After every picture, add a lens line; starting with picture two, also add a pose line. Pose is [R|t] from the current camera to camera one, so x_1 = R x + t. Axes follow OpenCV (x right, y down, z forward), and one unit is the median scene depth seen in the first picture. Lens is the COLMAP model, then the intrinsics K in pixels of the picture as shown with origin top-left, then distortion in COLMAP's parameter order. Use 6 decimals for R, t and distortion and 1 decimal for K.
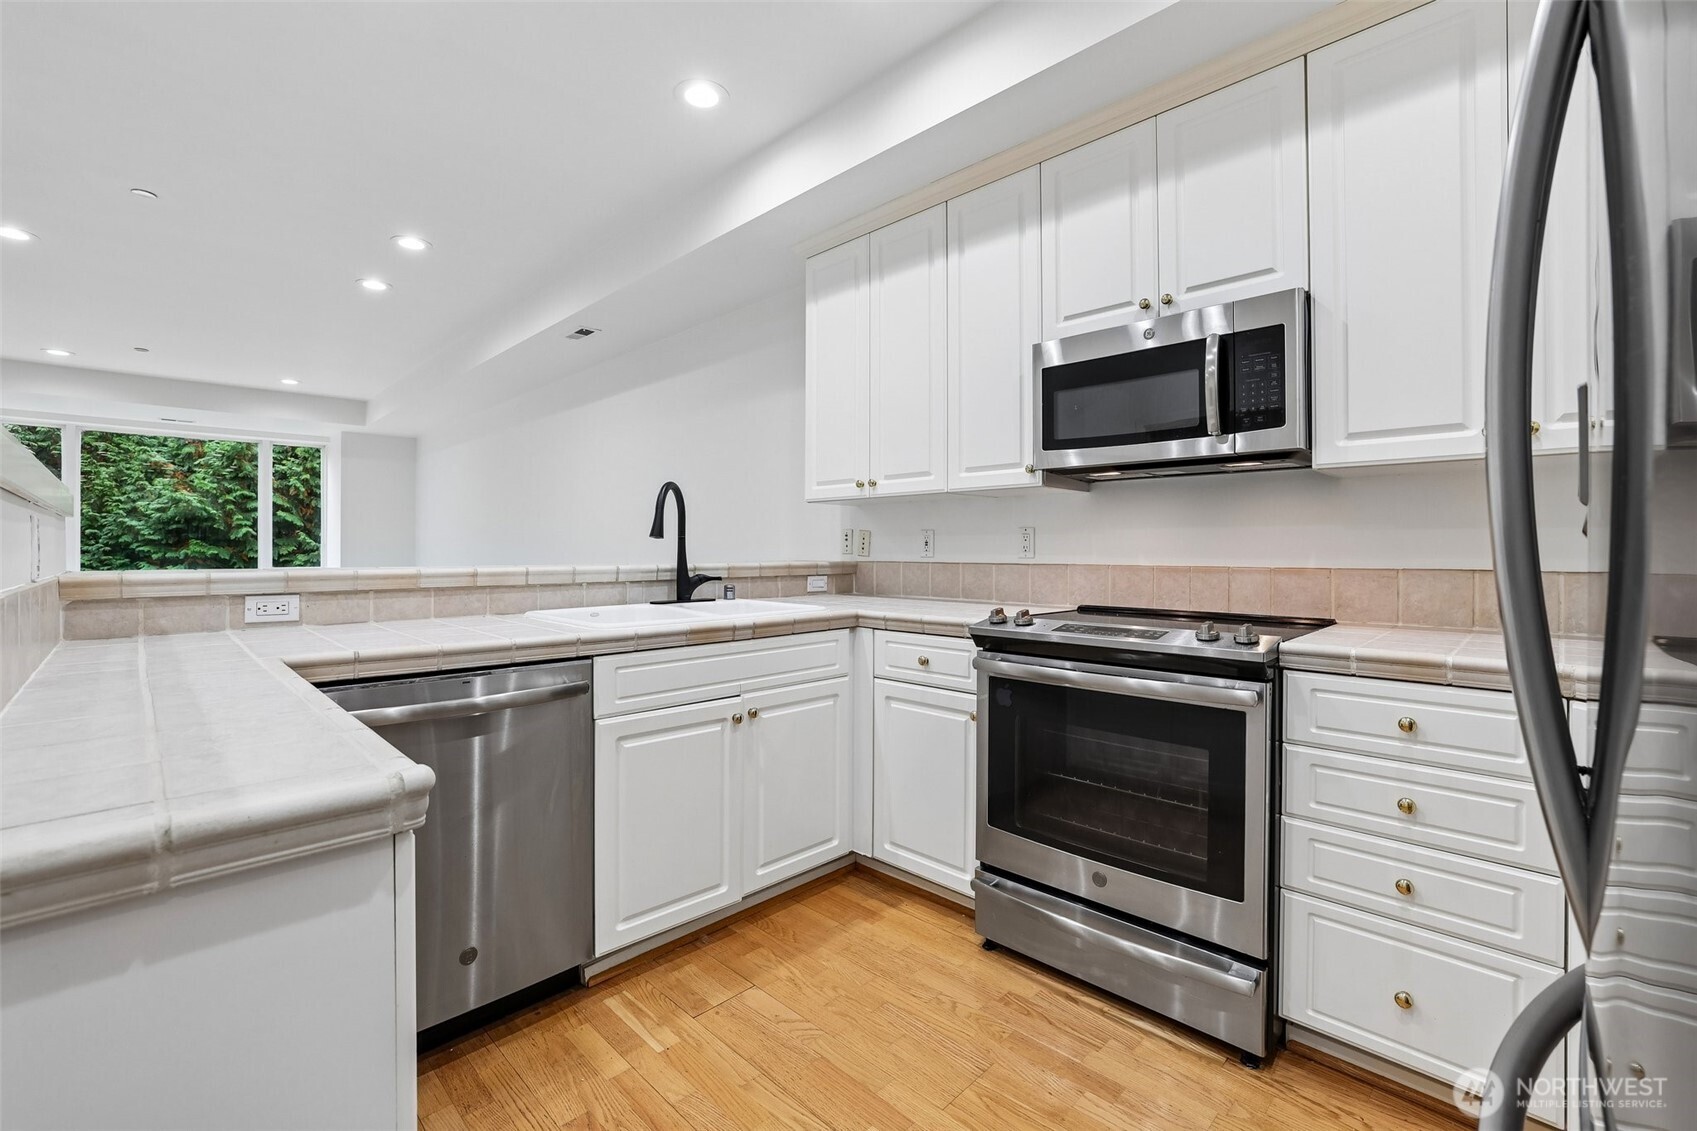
lens RADIAL K [[736.3, 0, 850.5], [0, 736.3, 553.7], [0, 0, 1]] dist [-0.026649, 0.003236]
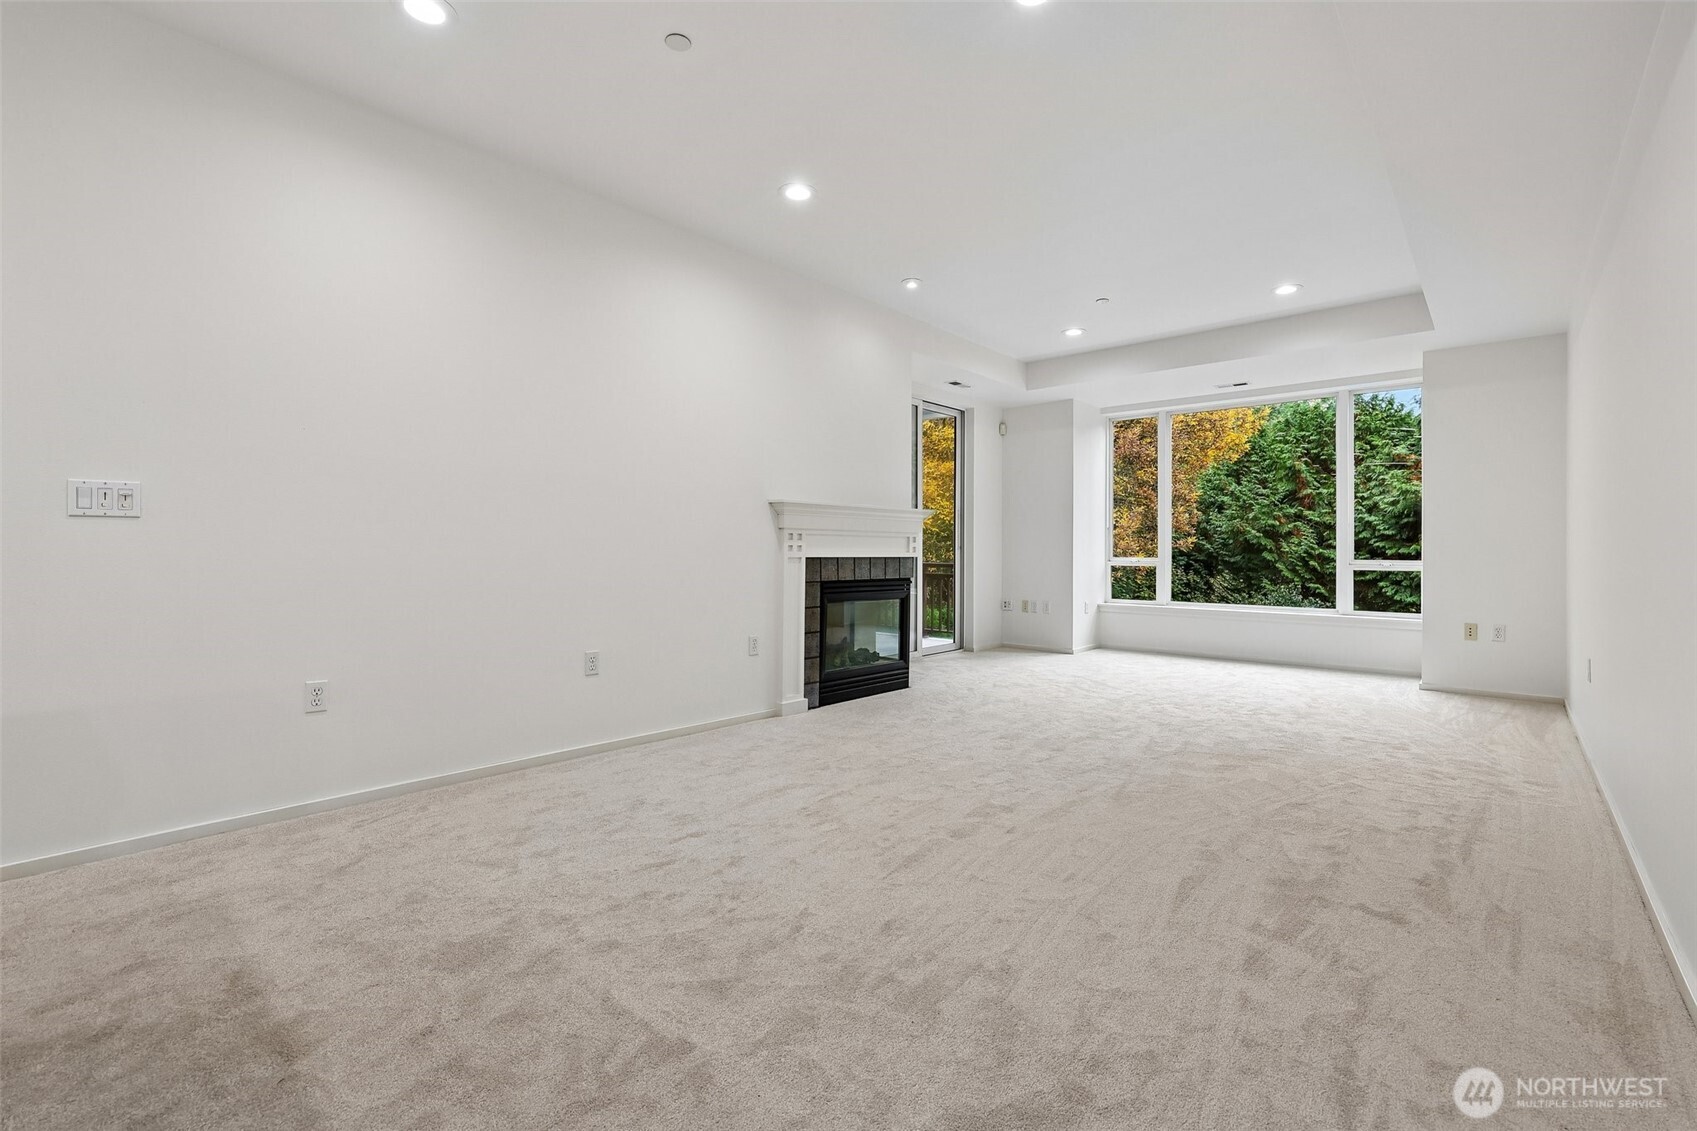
lens RADIAL K [[736.3, 0, 851.9], [0, 736.3, 557.6], [0, 0, 1]] dist [-0.026649, 0.003236]
pose [[0.061282, 0.012339, -0.998044, -0.229844], [-0.010357, 0.999878, 0.011726, 0.042717], [0.998067, 0.009618, 0.061402, 1.334270]]
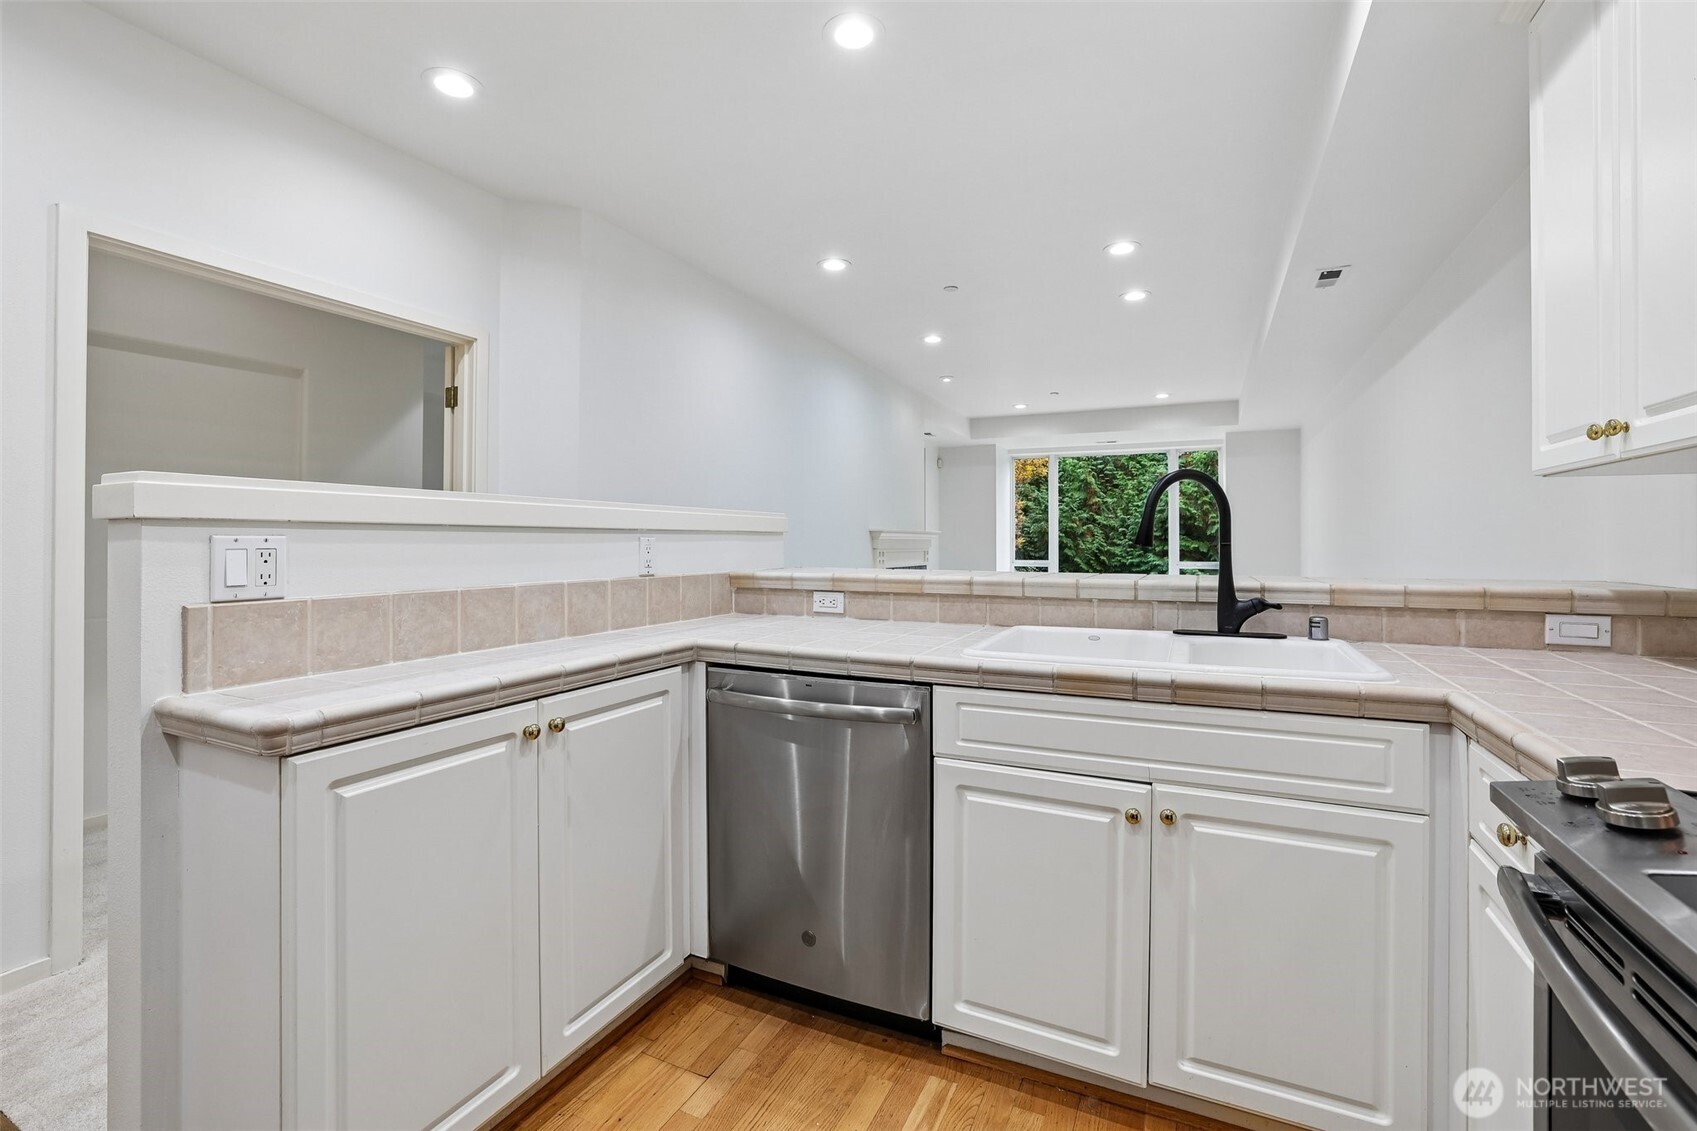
lens RADIAL K [[736.3, 0, 845.6], [0, 736.3, 540.4], [0, 0, 1]] dist [-0.026649, 0.003236]
pose [[0.332485, -0.001020, -0.943108, 0.309950], [-0.006535, 0.999973, -0.003385, -0.020775], [0.943086, 0.007288, 0.332469, 0.410875]]
